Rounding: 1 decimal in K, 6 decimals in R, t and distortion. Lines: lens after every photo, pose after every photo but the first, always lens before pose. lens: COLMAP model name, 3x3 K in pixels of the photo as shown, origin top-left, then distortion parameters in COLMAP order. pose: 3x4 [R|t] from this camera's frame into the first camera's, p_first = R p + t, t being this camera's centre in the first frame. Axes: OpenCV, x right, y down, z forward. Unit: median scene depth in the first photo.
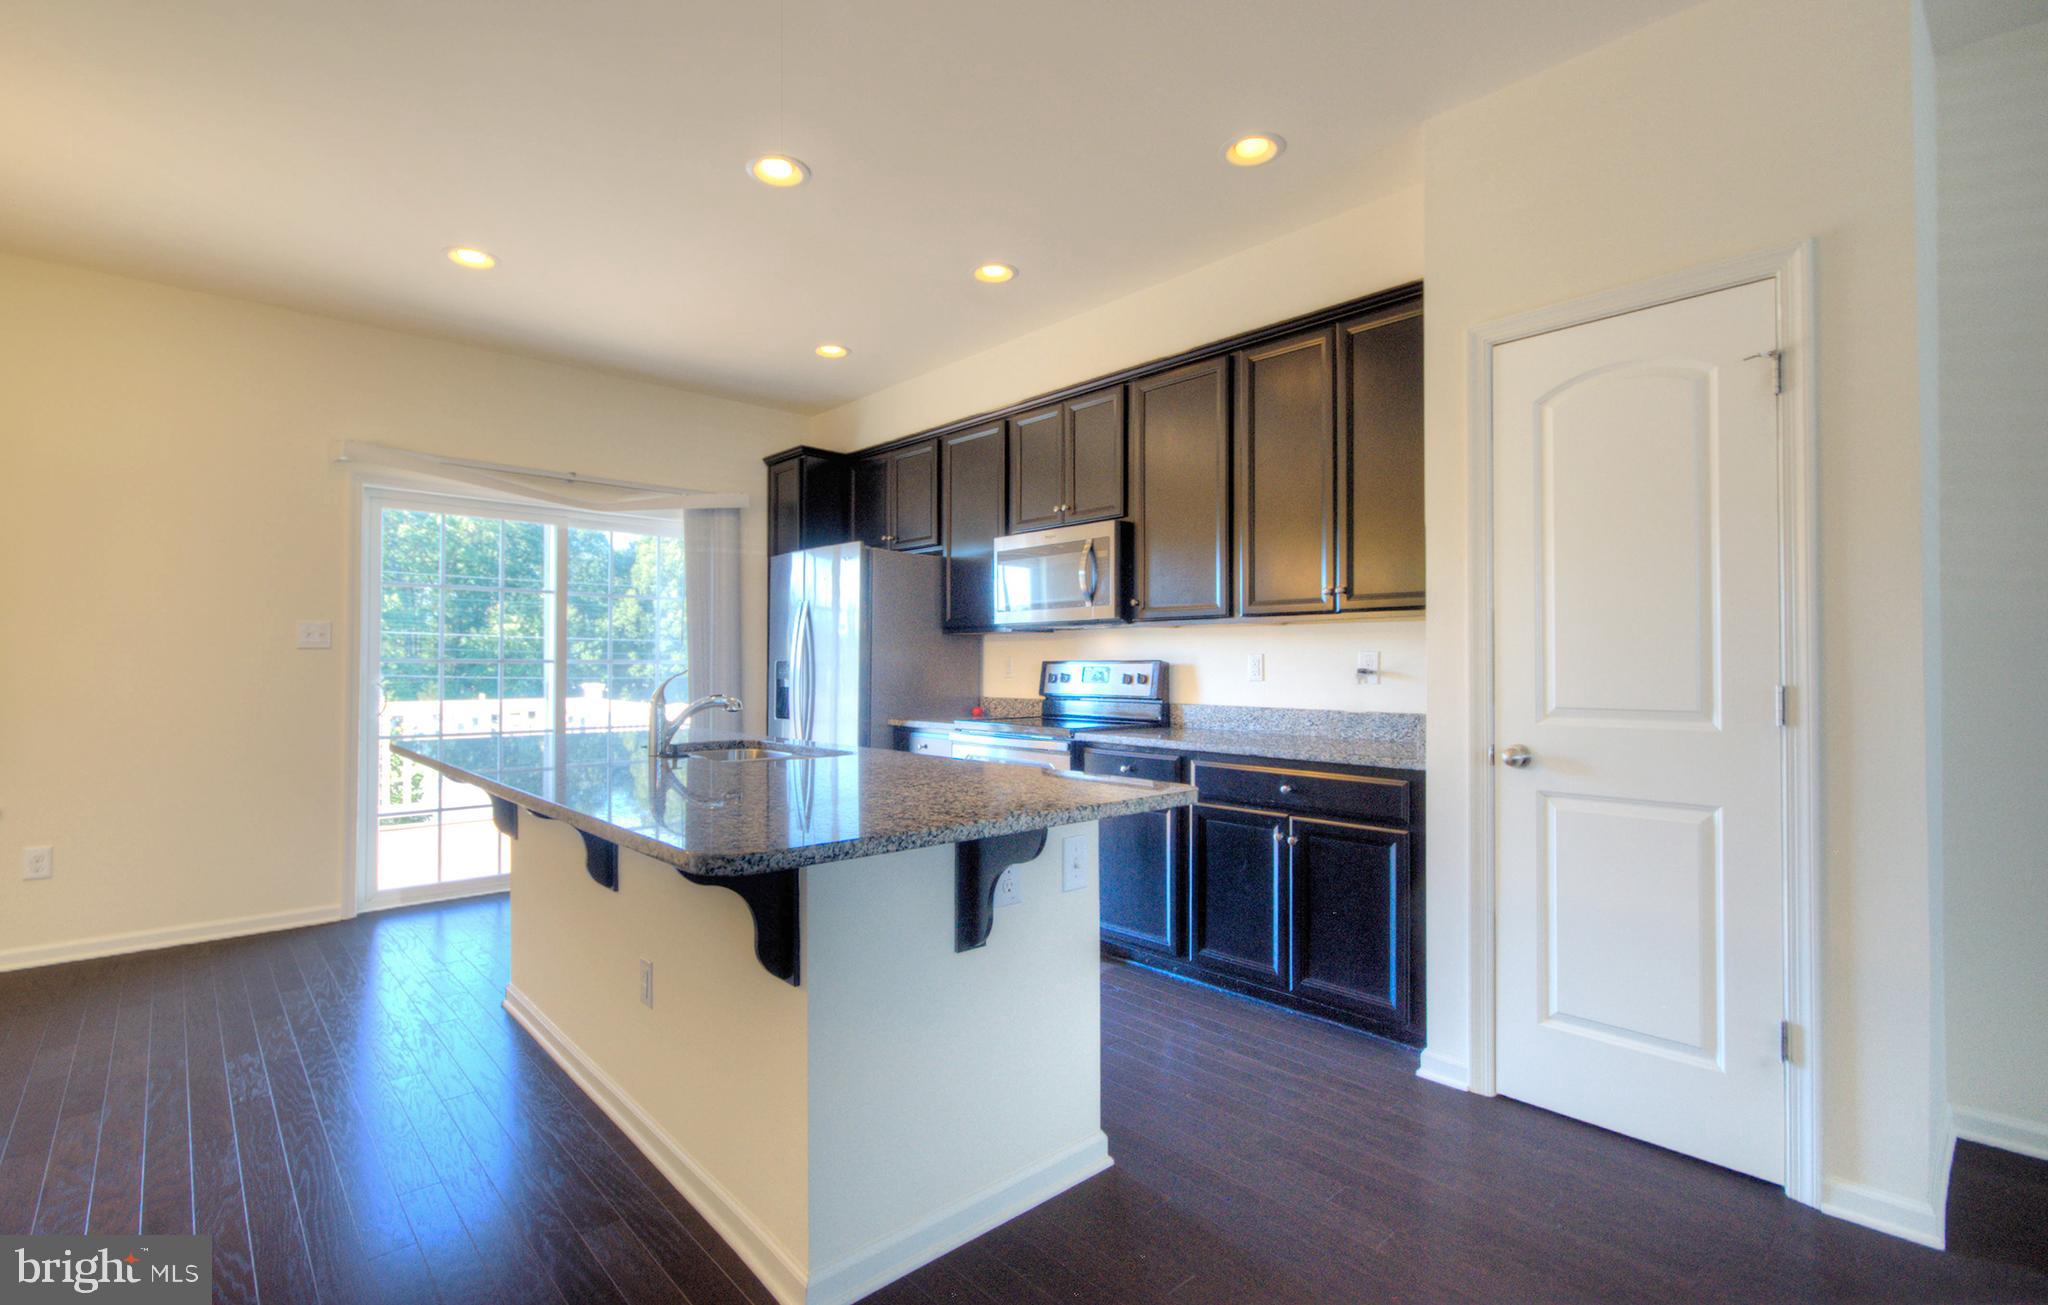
lens RADIAL K [[919.6, 0, 1060.8], [0, 919.6, 649.7], [0, 0, 1]] dist [-0.012175, -0.000088]
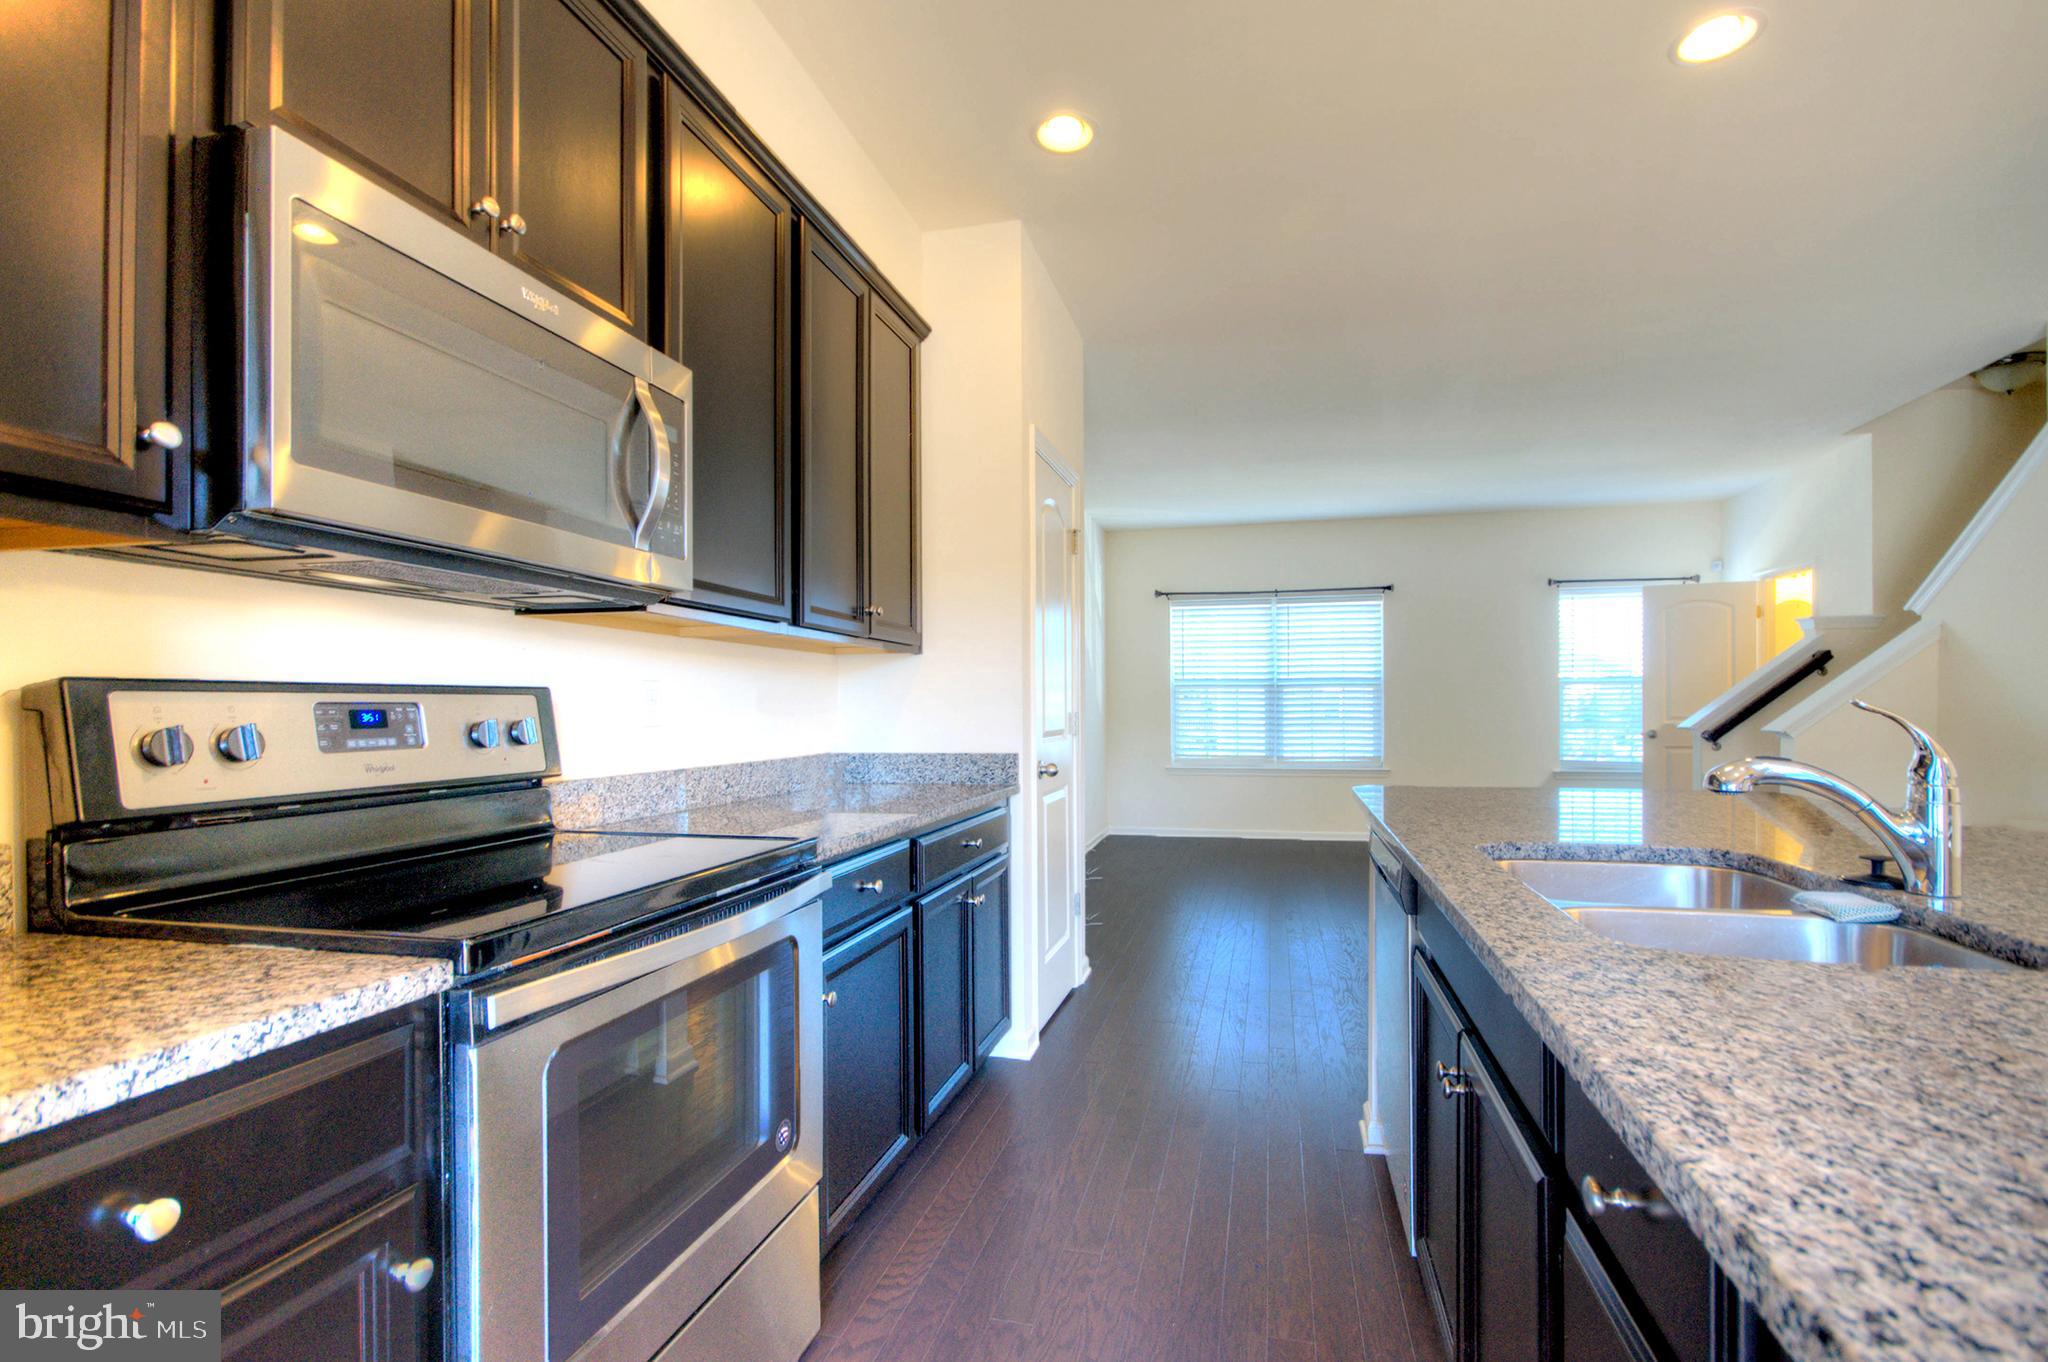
lens RADIAL K [[917.0, 0, 1035.2], [0, 917.0, 703.8], [0, 0, 1]] dist [-0.014574, -0.000044]
pose [[-0.534042, 0.001144, 0.845457, -0.388219], [-0.014189, 0.999846, -0.010315, 0.020734], [-0.845339, -0.017505, -0.533944, 1.052202]]
